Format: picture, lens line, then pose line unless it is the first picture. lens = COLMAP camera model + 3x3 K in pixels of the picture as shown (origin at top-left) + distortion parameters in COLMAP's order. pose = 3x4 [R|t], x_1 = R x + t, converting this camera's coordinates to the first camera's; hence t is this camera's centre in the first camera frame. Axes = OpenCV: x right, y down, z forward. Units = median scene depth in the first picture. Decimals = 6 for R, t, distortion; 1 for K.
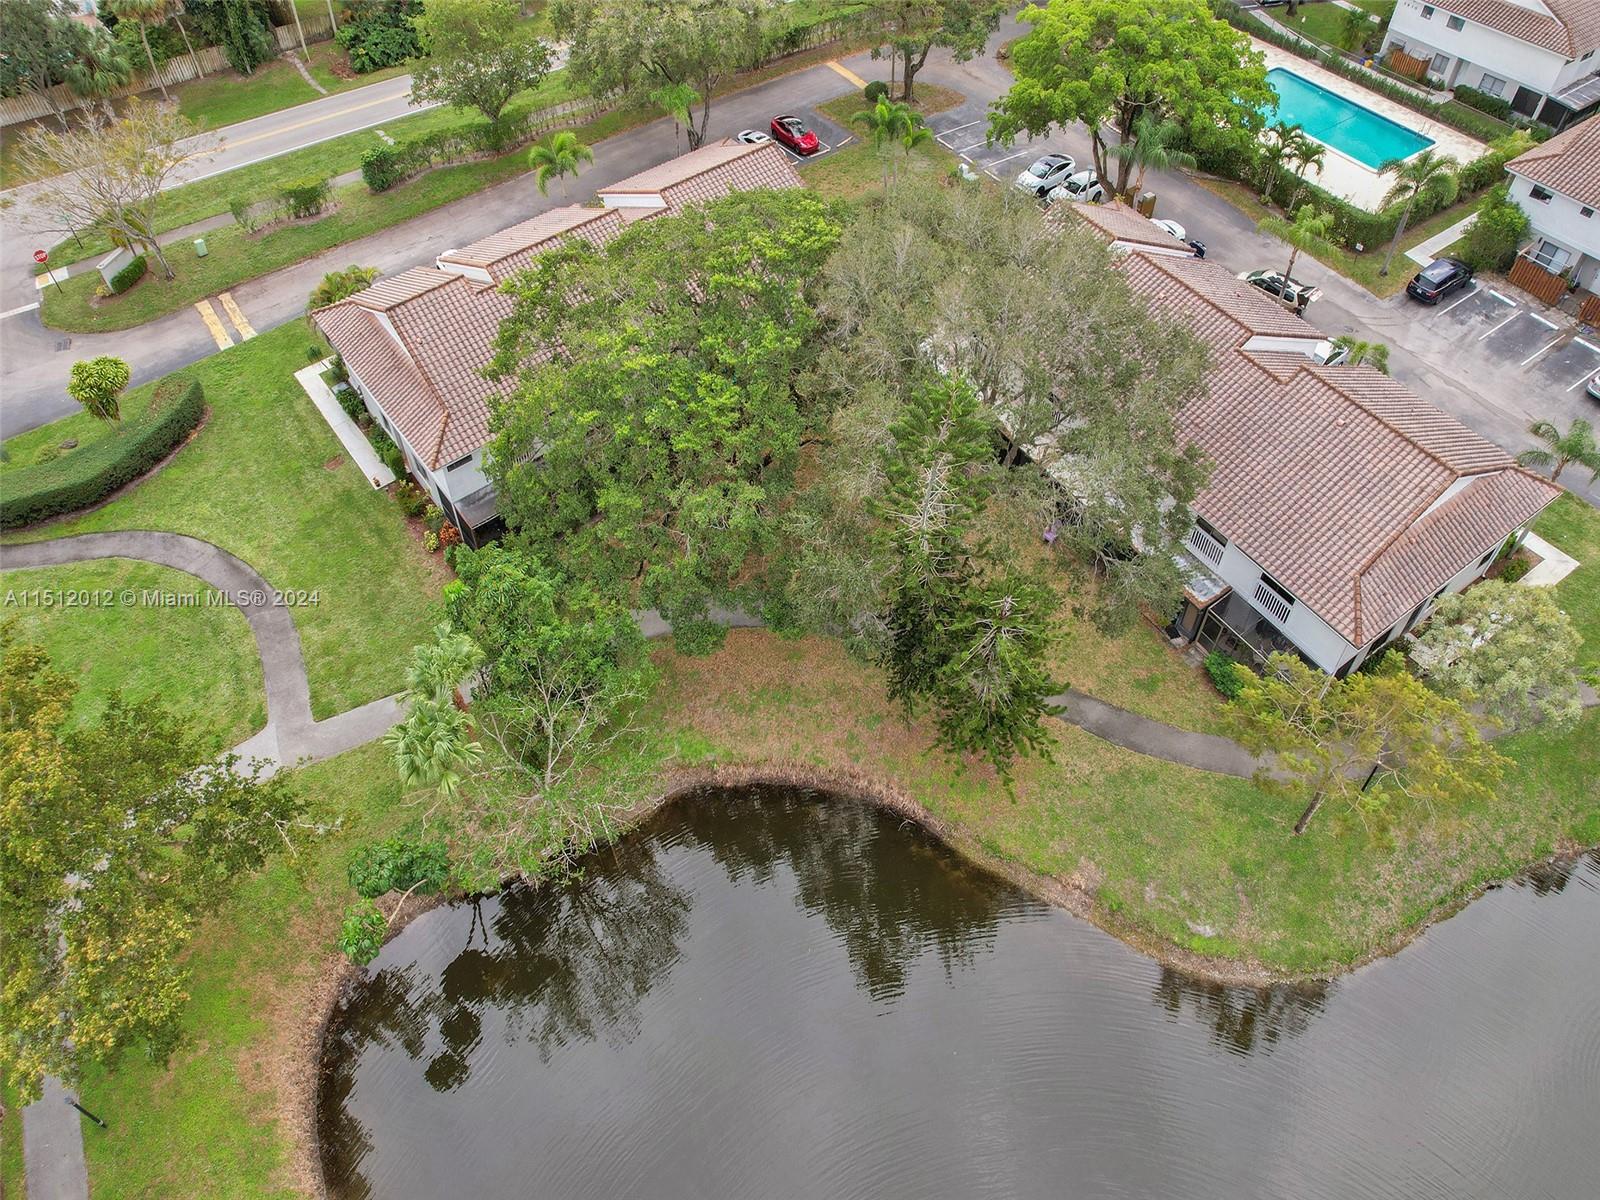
lens RADIAL K [[1032.0, 0, 806.3], [0, 1032.0, 476.6], [0, 0, 1]] dist [-0.004026, -0.000472]
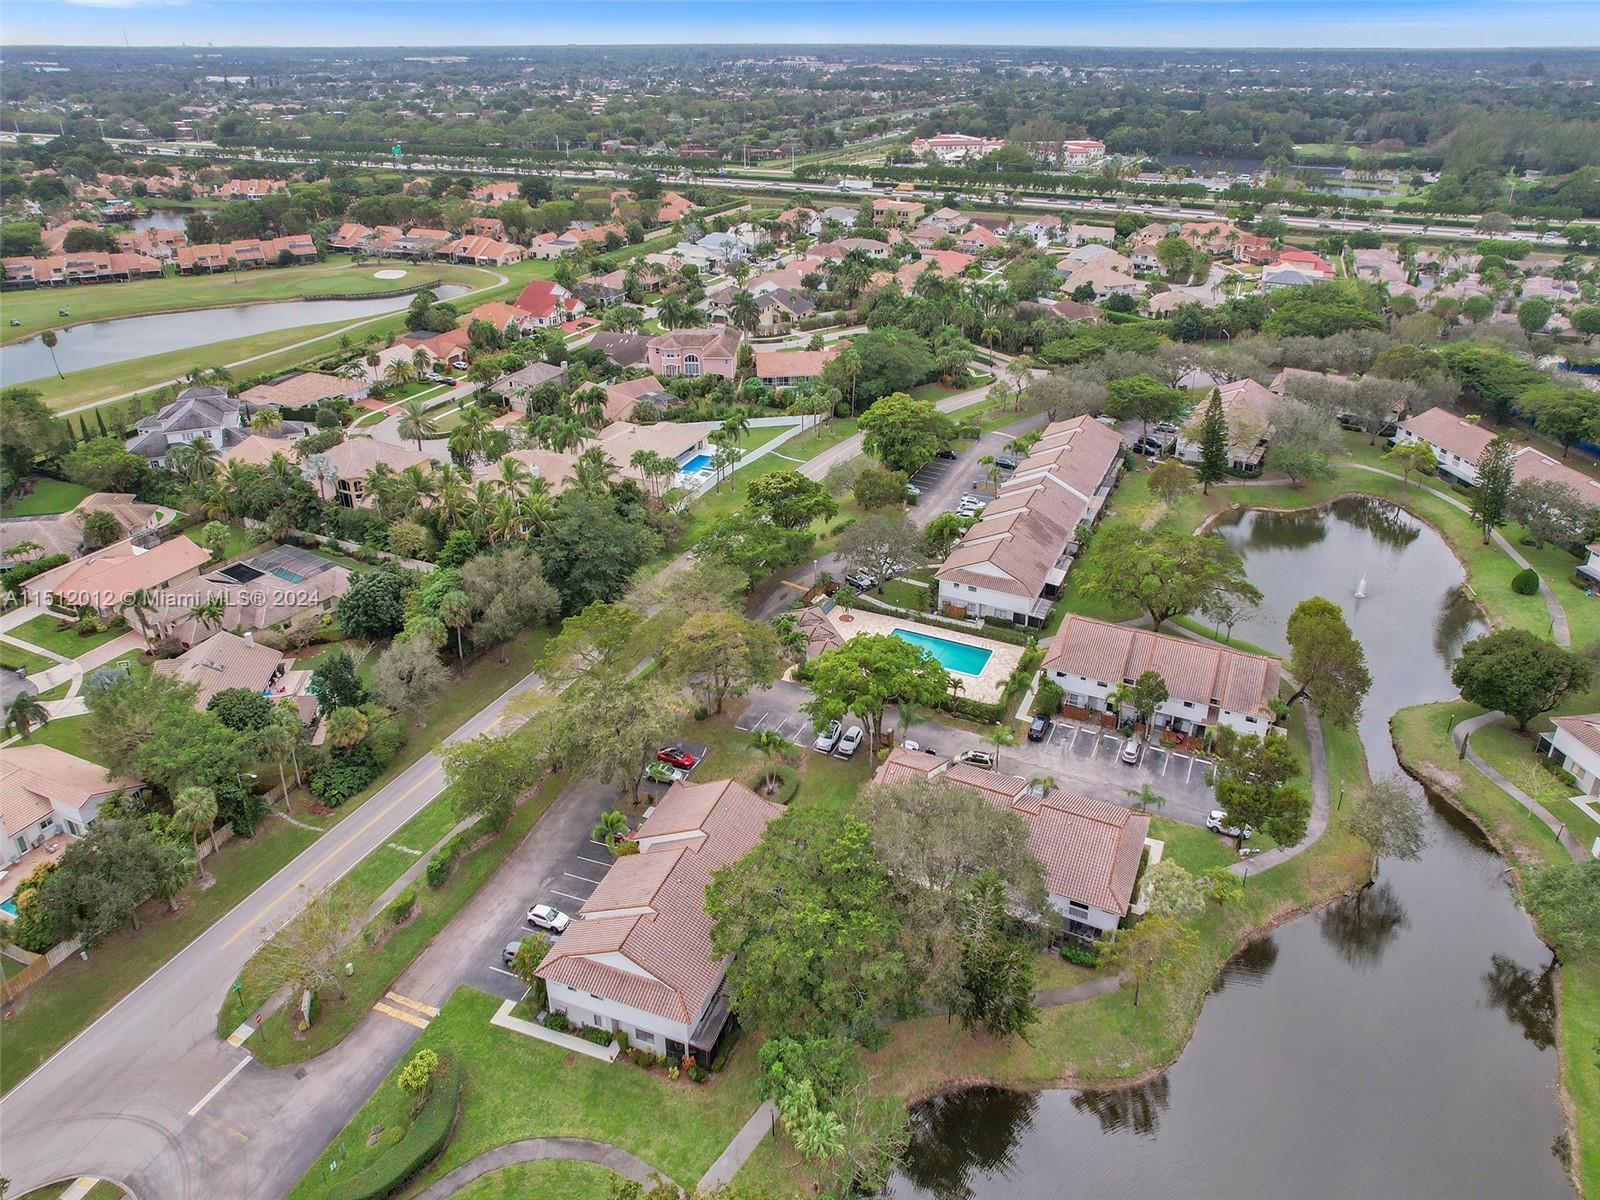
lens RADIAL K [[1000.5, 0, 795.7], [0, 1000.5, 634.4], [0, 0, 1]] dist [-0.071062, 0.048330]
pose [[0.864168, -0.266766, 0.426672, -0.626818], [0.376678, 0.905158, -0.196985, -0.174614], [-0.333657, 0.330946, 0.882693, -0.661539]]
